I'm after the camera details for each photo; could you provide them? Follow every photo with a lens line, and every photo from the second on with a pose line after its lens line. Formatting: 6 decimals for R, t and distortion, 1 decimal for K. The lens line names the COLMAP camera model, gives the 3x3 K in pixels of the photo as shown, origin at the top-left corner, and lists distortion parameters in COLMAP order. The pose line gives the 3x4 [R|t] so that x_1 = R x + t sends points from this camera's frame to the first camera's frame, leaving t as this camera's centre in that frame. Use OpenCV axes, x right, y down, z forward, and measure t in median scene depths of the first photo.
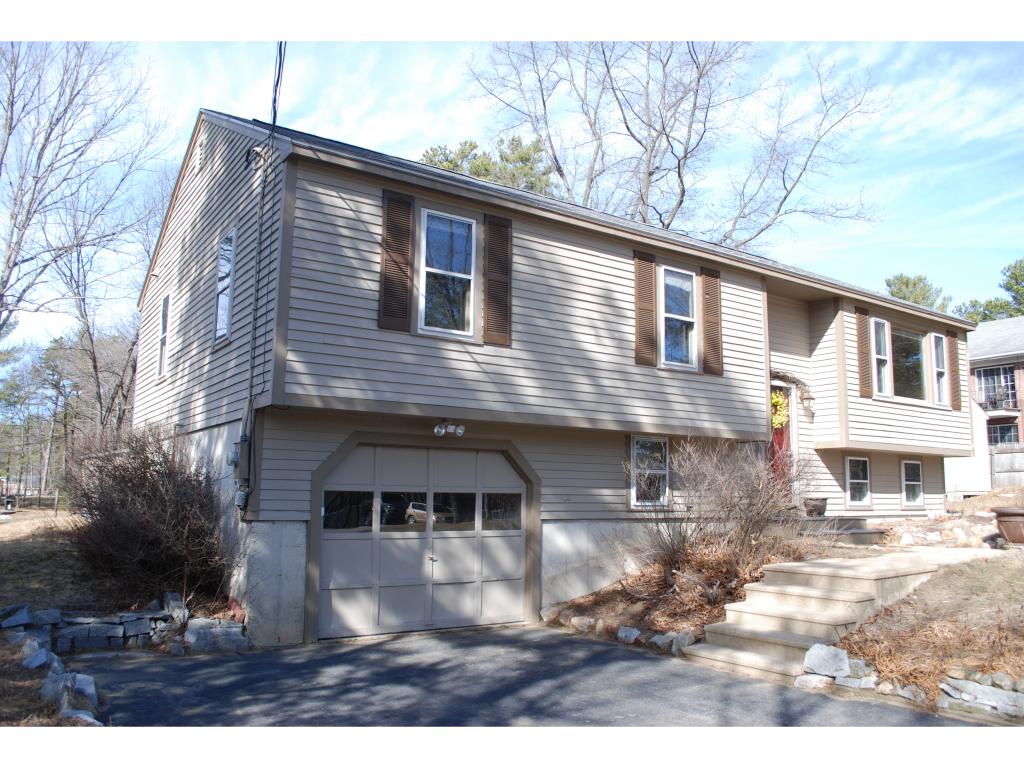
lens RADIAL K [[804.5, 0, 512.0], [0, 804.5, 384.0], [0, 0, 1]] dist [-0.080492, -0.005279]
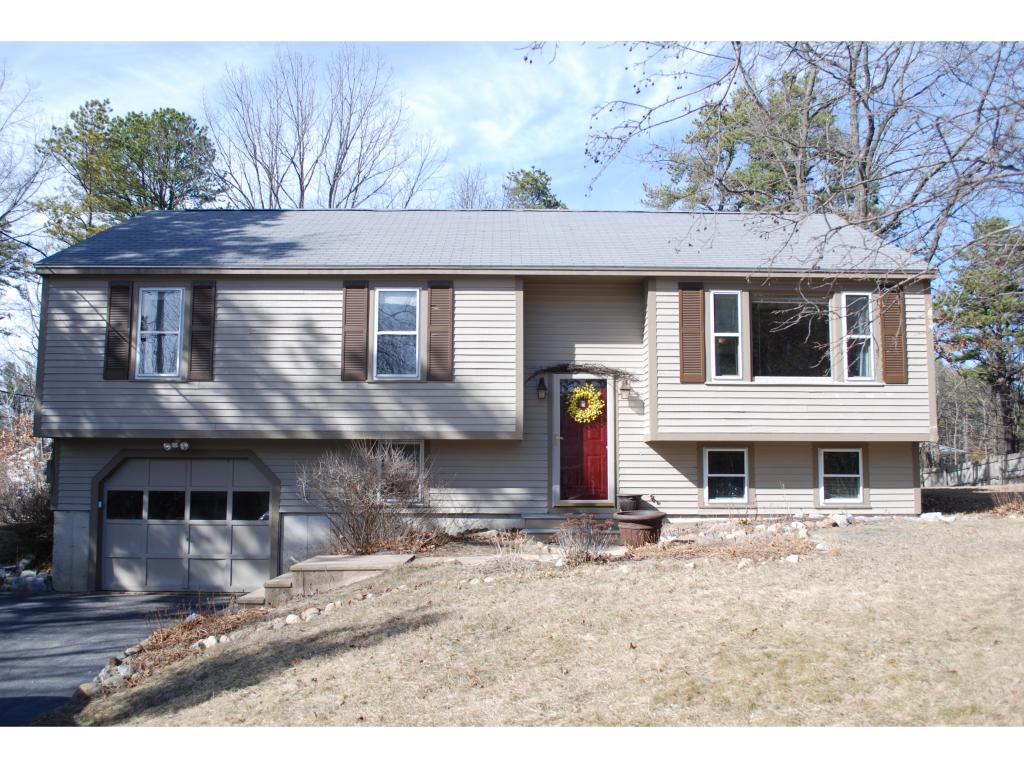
lens RADIAL K [[873.5, 0, 512.0], [0, 873.5, 384.0], [0, 0, 1]] dist [-0.068711, -0.001866]
pose [[0.832971, -0.073018, -0.548477, 1.067169], [0.084589, 0.996407, -0.004184, 0.006286], [0.546812, -0.042910, 0.836155, 0.080869]]
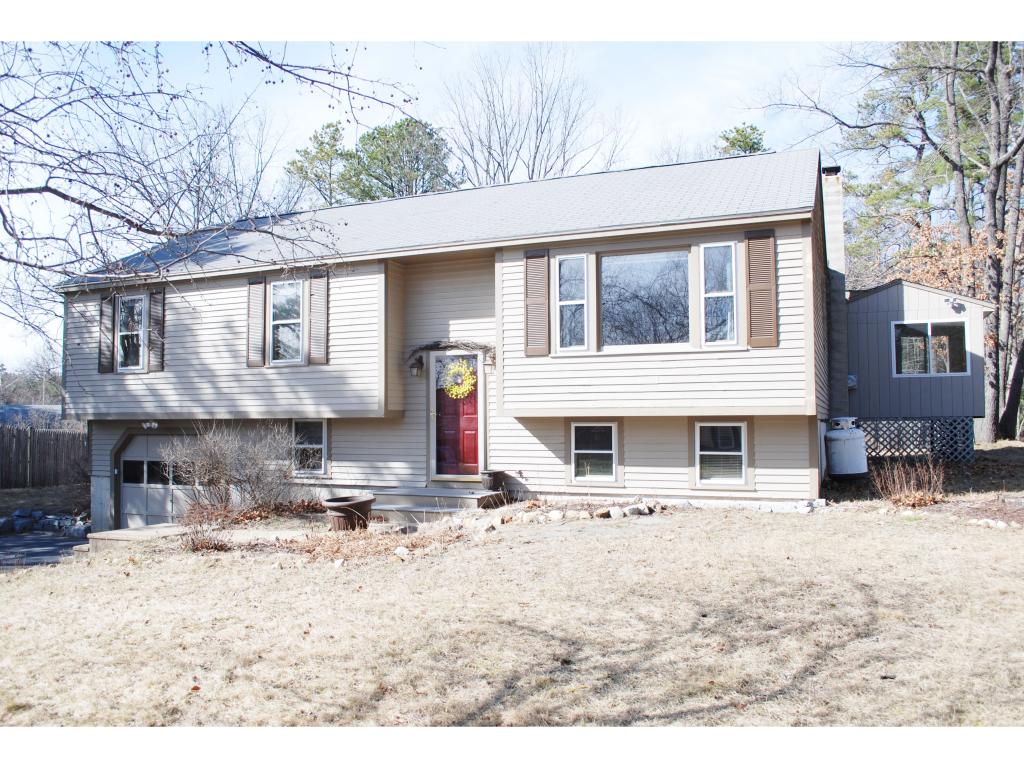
lens RADIAL K [[804.5, 0, 512.0], [0, 804.5, 384.0], [0, 0, 1]] dist [-0.080492, -0.005279]
pose [[0.544604, -0.058881, -0.836624, 1.508606], [0.127046, 0.991813, 0.012898, 0.041590], [0.829015, -0.113314, 0.547626, 0.649548]]
